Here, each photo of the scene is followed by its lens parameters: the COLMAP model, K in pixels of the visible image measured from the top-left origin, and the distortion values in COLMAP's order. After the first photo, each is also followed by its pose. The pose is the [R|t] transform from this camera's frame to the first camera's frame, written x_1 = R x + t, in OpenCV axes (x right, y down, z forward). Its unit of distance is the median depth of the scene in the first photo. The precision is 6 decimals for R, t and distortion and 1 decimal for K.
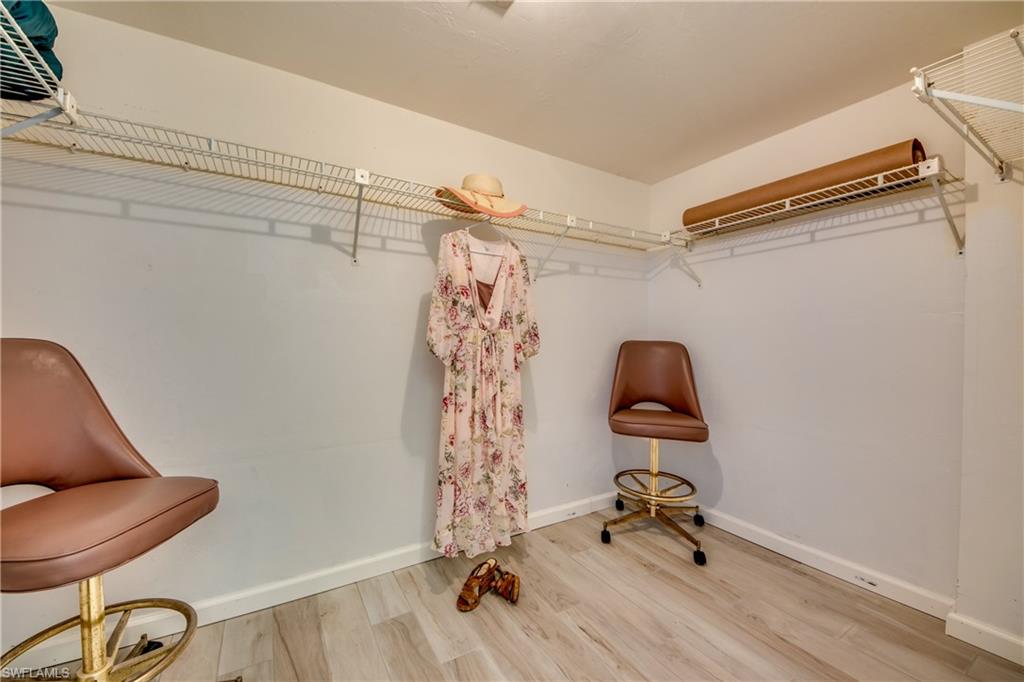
lens RADIAL K [[393.4, 0, 510.6], [0, 393.4, 337.1], [0, 0, 1]] dist [-0.003223, -0.006875]
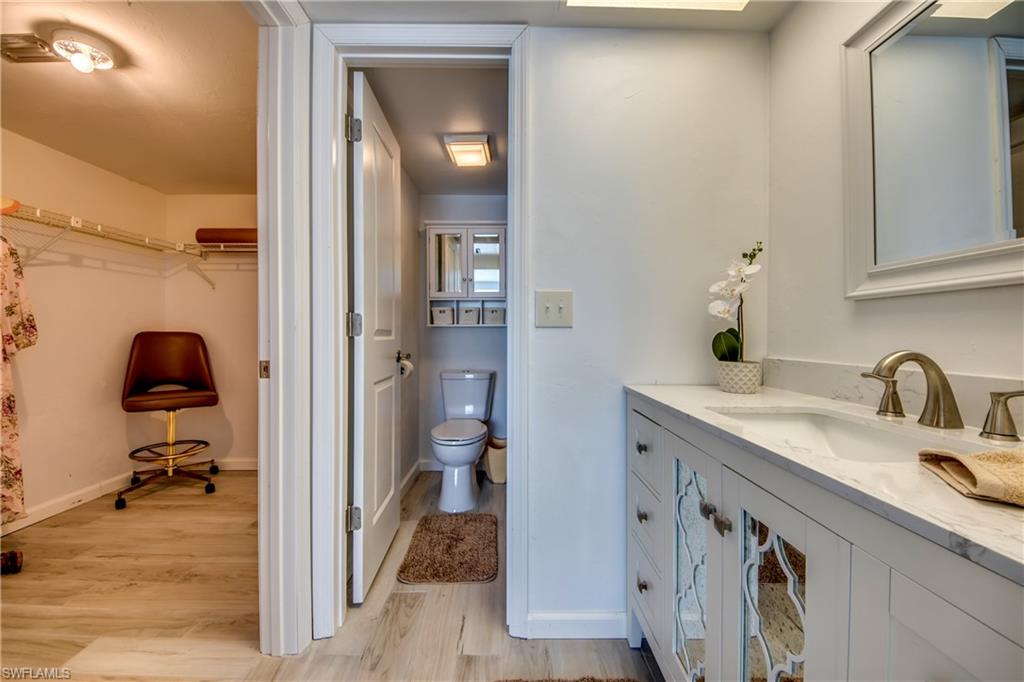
lens RADIAL K [[421.4, 0, 510.0], [0, 421.4, 330.4], [0, 0, 1]] dist [-0.004800, -0.004135]
pose [[0.536186, -0.007600, 0.844066, -0.169769], [0.004238, 0.999971, 0.006311, 0.002592], [-0.844089, 0.000193, 0.536202, -0.599283]]
